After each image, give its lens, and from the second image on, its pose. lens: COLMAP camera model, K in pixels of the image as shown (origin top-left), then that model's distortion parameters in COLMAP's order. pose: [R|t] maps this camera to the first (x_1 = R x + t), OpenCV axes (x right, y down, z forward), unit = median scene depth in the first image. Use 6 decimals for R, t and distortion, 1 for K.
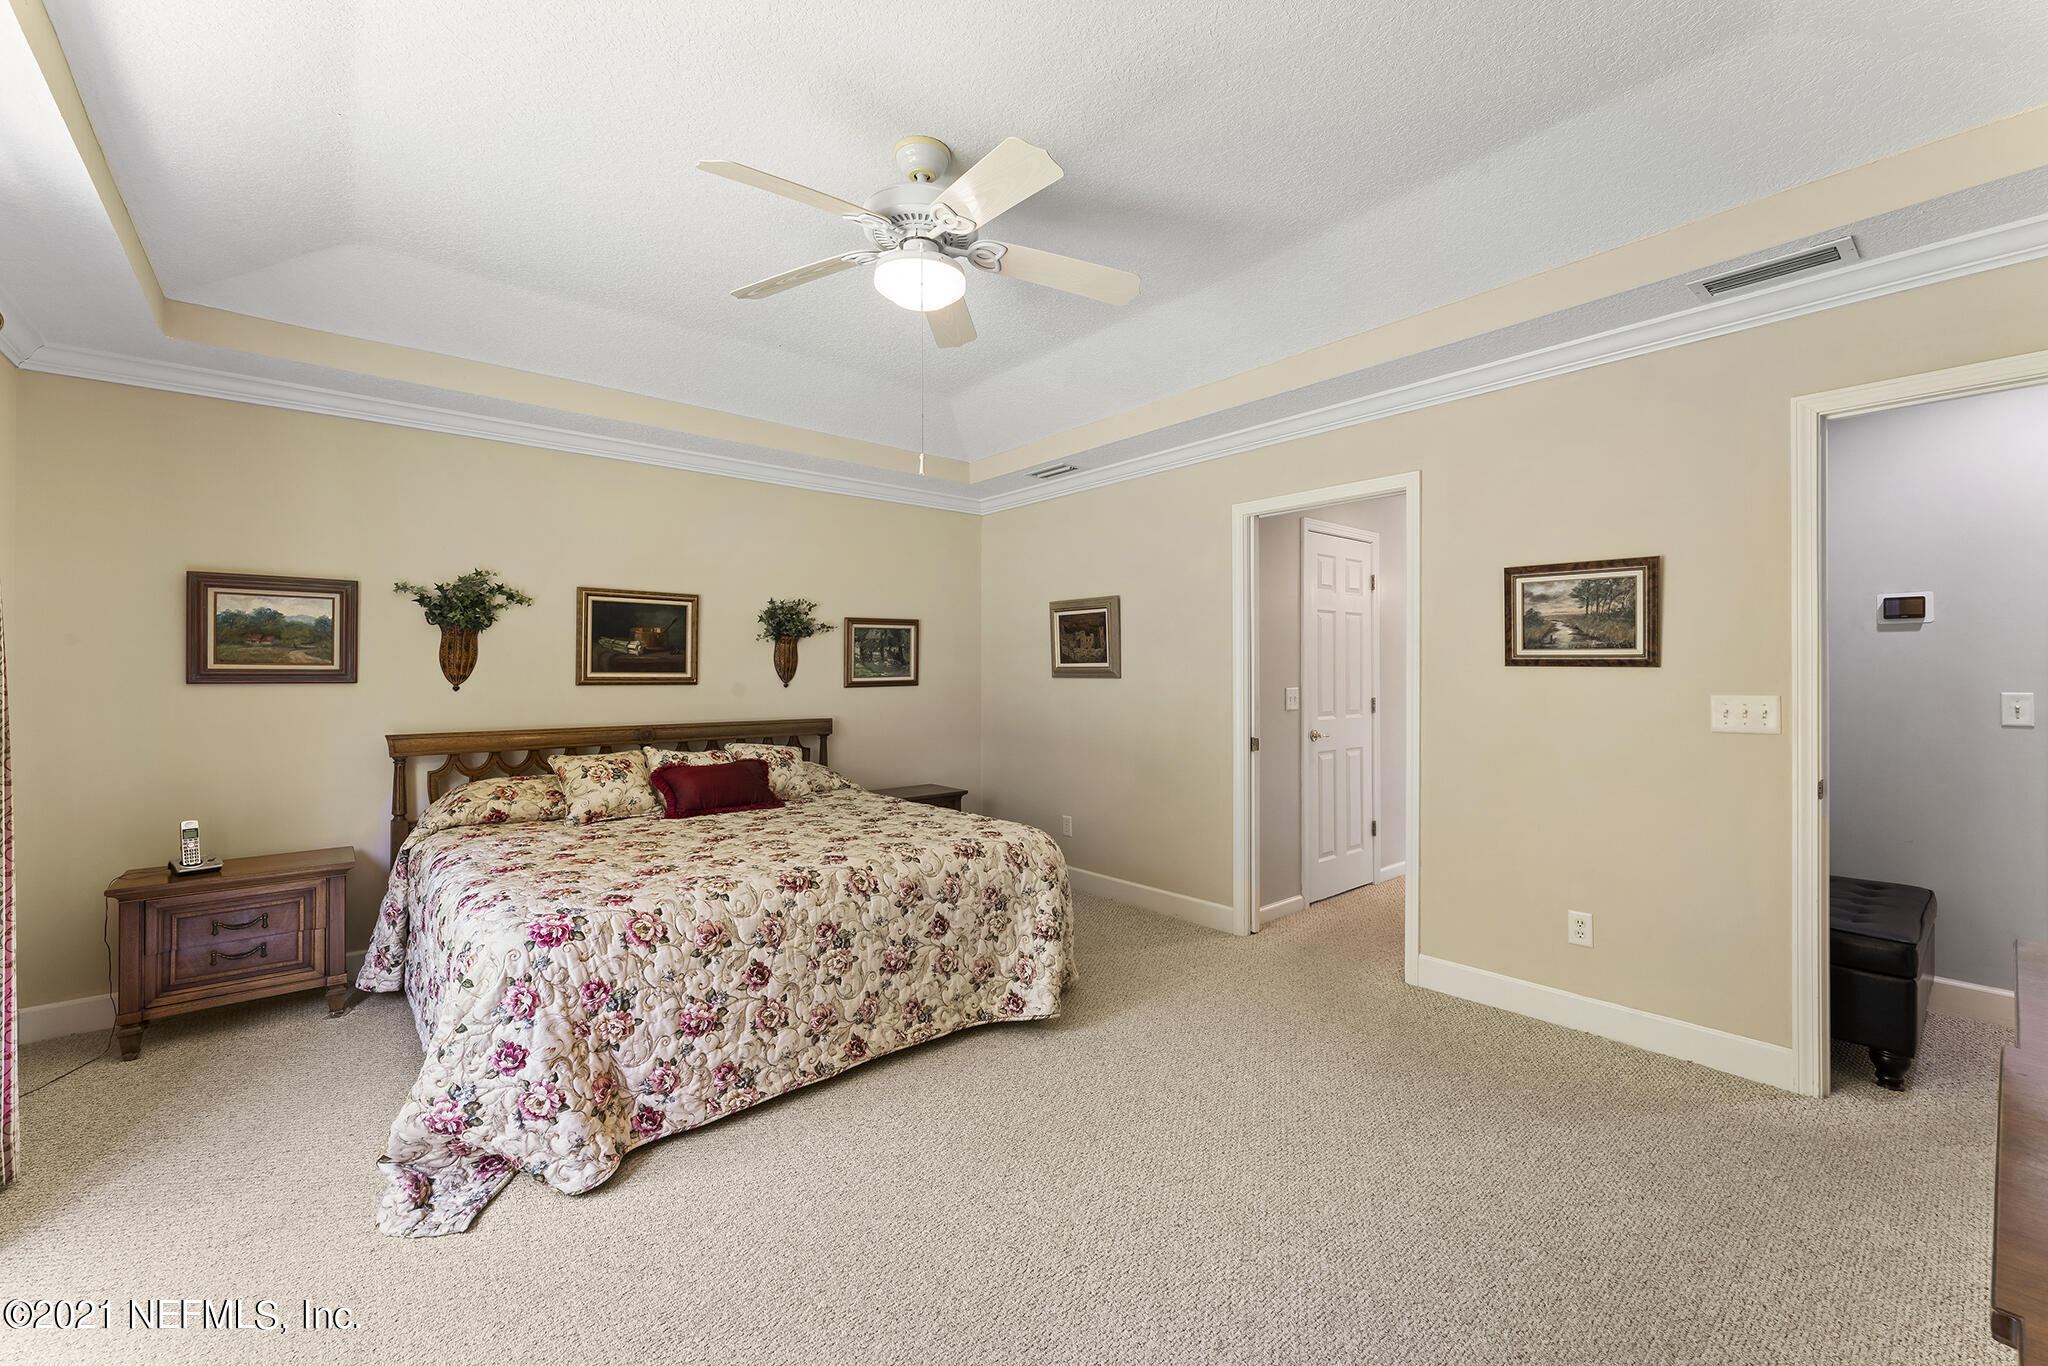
lens RADIAL K [[837.6, 0, 1025.6], [0, 837.6, 673.4], [0, 0, 1]] dist [0.003021, -0.001055]
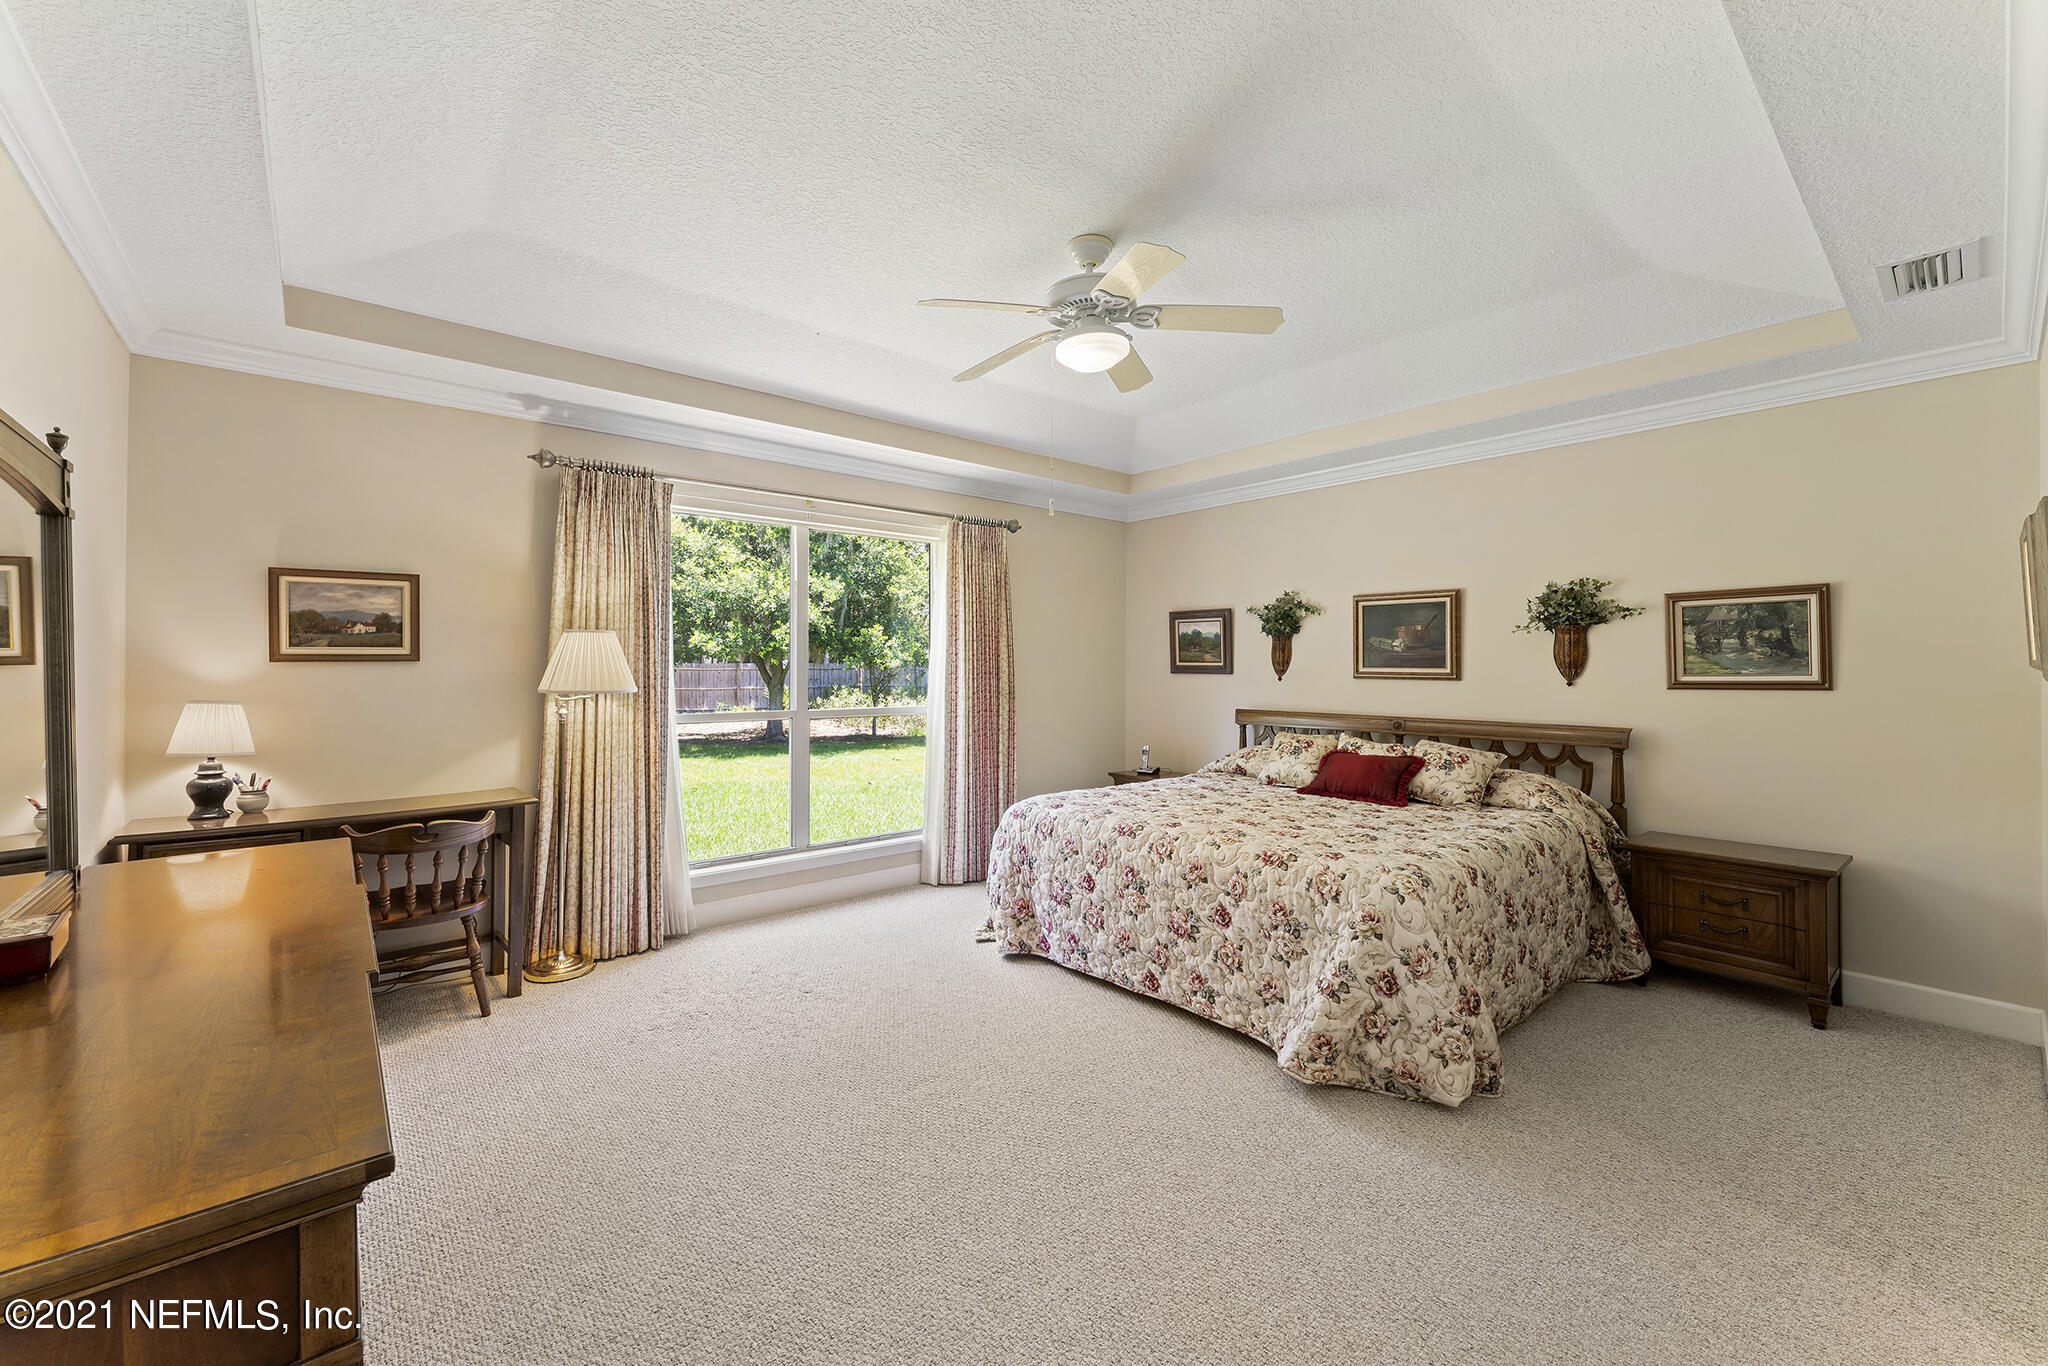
lens RADIAL K [[837.6, 0, 1010.1], [0, 837.6, 664.1], [0, 0, 1]] dist [0.003021, -0.001055]
pose [[-0.020713, -0.001978, -0.999784, 0.778137], [-0.003150, 0.999993, -0.001913, -0.002730], [0.999780, 0.003110, -0.020719, 0.640390]]
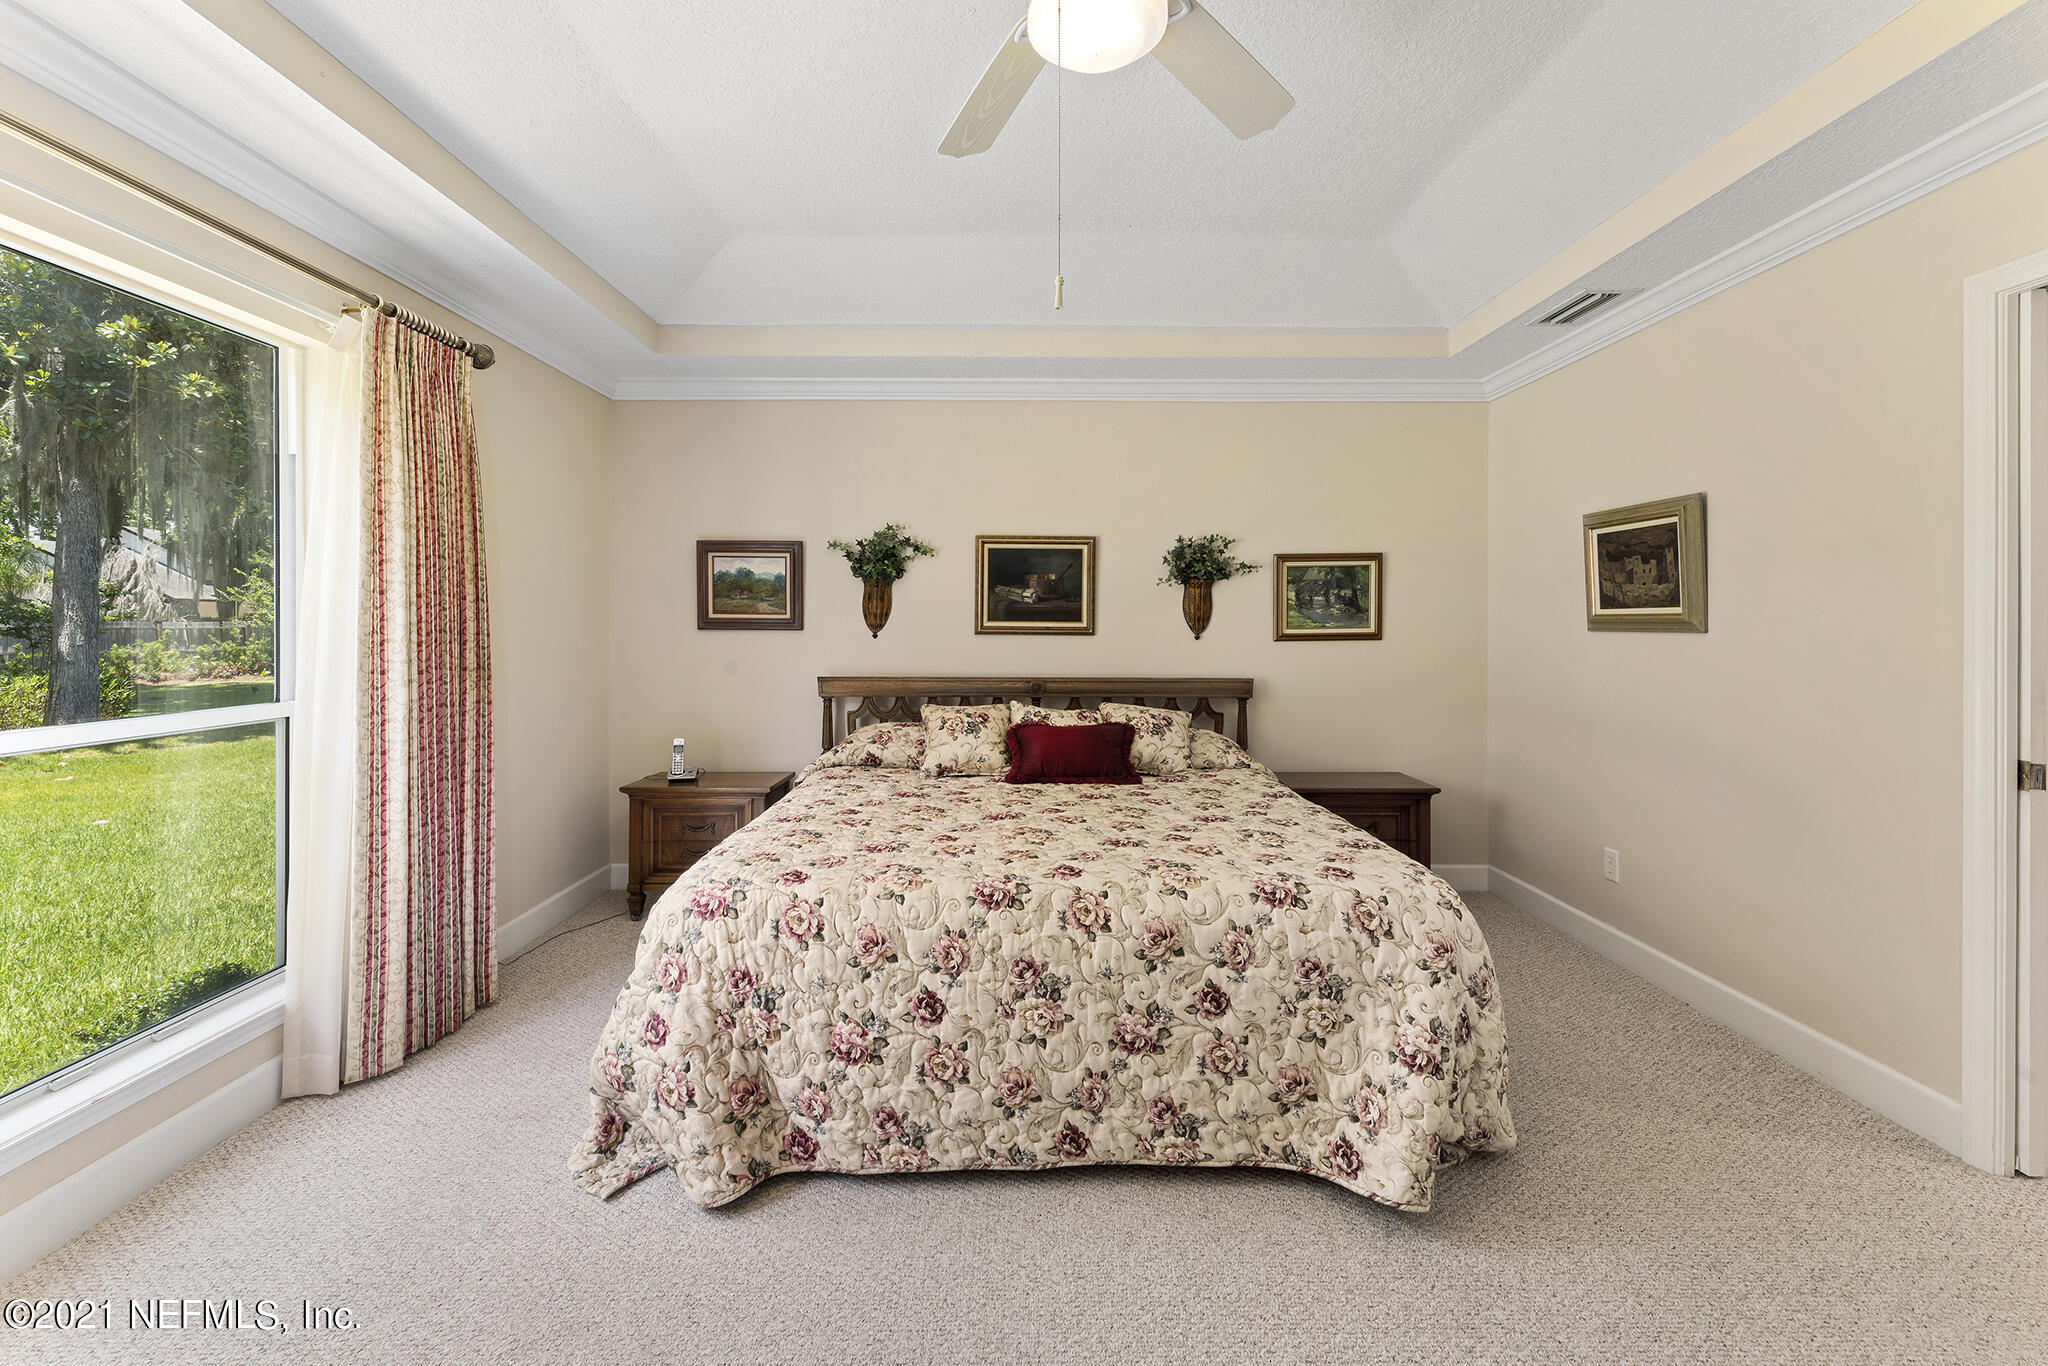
lens RADIAL K [[837.6, 0, 1019.1], [0, 837.6, 626.8], [0, 0, 1]] dist [0.003021, -0.001055]
pose [[0.759992, 0.005598, -0.649908, 0.178882], [-0.003919, 0.999984, 0.004030, 0.001204], [0.649920, -0.000516, 0.760002, 0.329632]]
